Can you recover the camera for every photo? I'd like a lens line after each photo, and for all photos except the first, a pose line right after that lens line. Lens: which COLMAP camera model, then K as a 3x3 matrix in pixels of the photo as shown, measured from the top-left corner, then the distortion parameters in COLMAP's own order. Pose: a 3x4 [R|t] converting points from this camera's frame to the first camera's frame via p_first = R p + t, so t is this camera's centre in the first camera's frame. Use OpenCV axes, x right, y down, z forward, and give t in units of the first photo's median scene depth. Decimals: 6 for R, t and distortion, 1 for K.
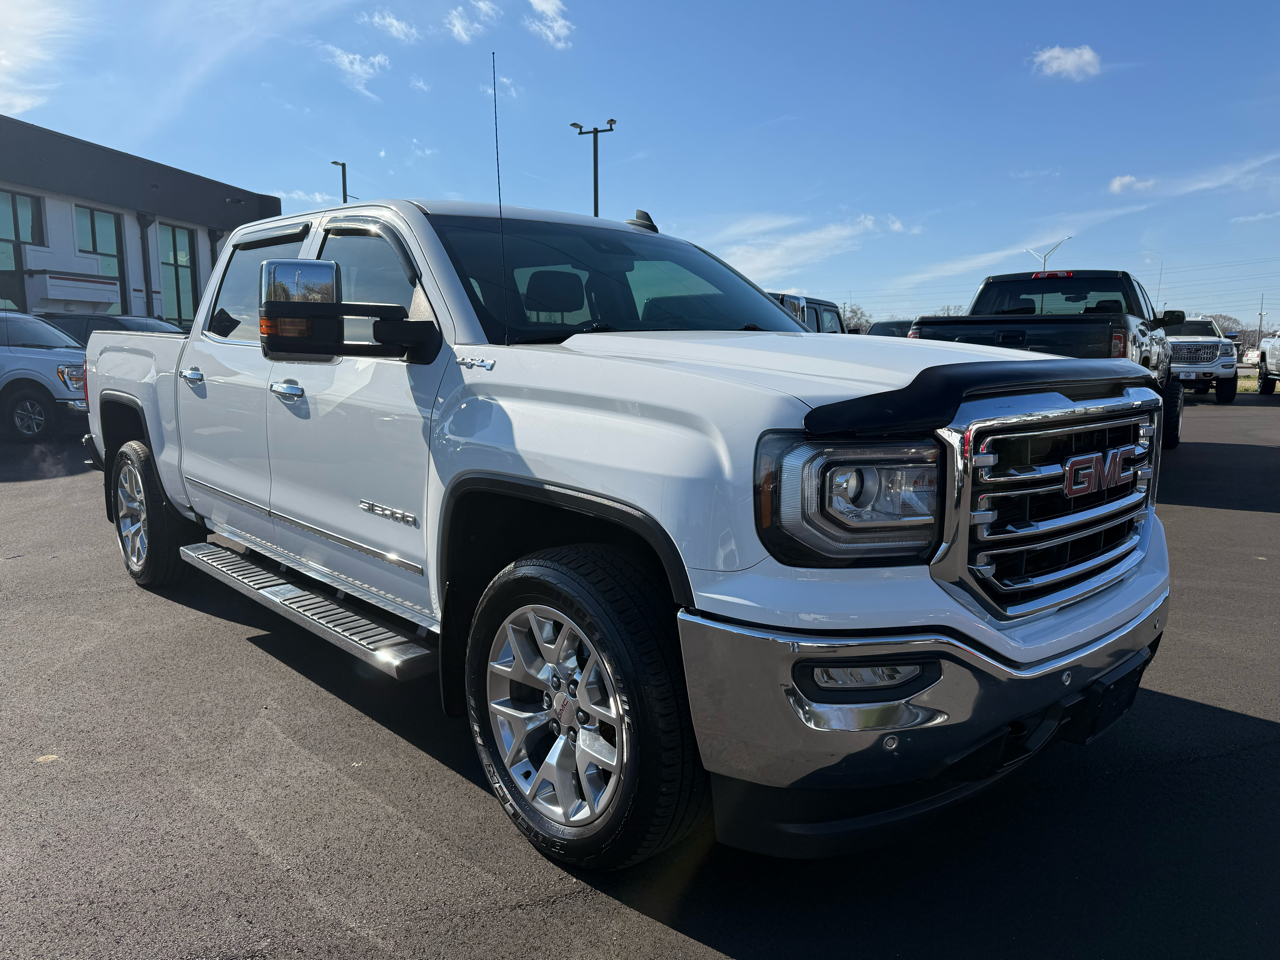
lens RADIAL K [[911.8, 0, 637.6], [0, 911.8, 482.4], [0, 0, 1]] dist [0.027599, -0.038563]
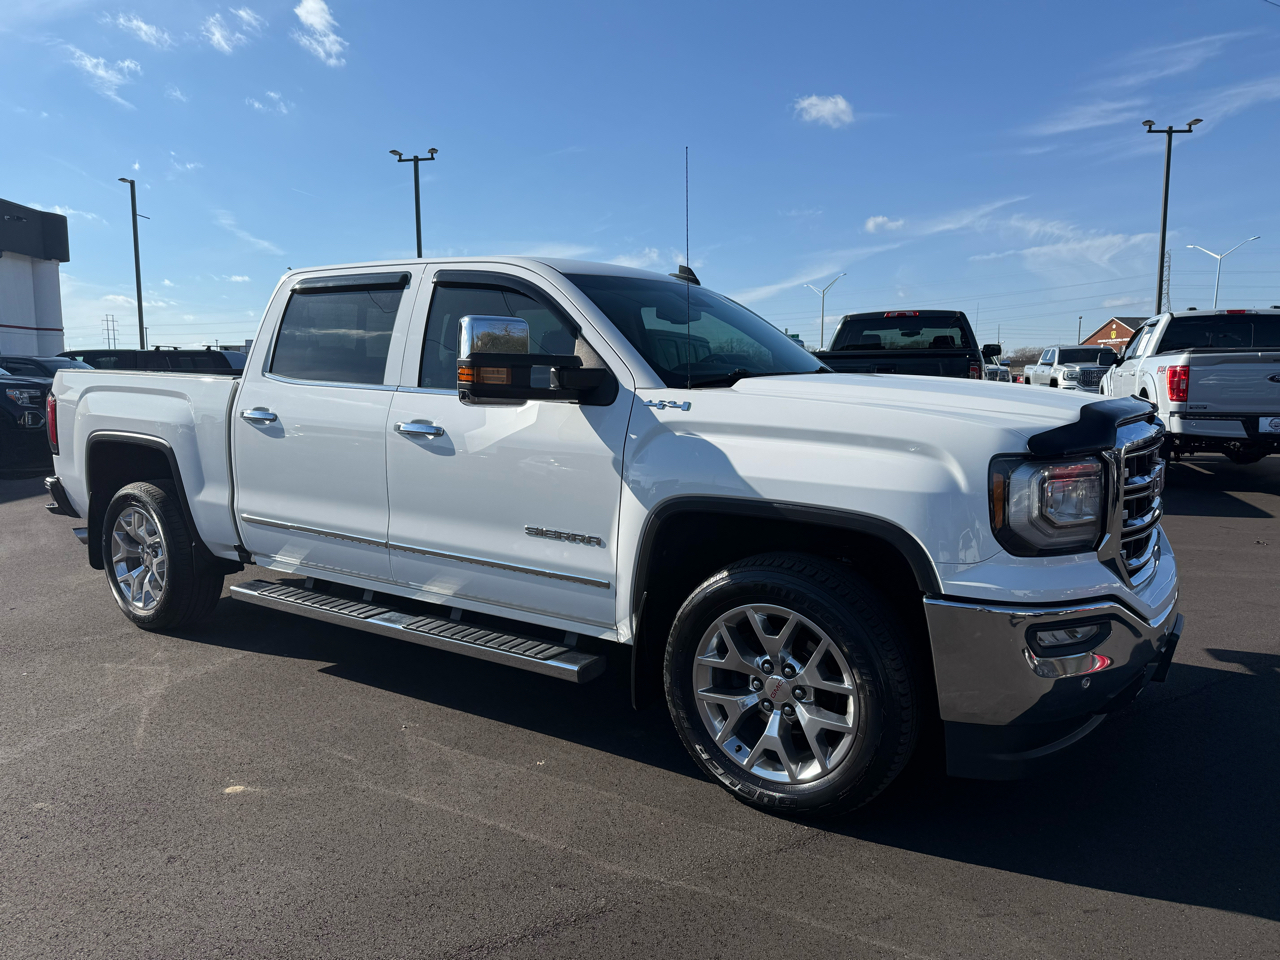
lens RADIAL K [[935.2, 0, 588.0], [0, 935.2, 484.5], [0, 0, 1]] dist [0.096821, -0.178281]
pose [[0.976054, -0.030729, 0.215349, -0.501278], [0.036837, 0.999023, -0.024407, -0.001266], [-0.214388, 0.031755, 0.976232, -0.147282]]
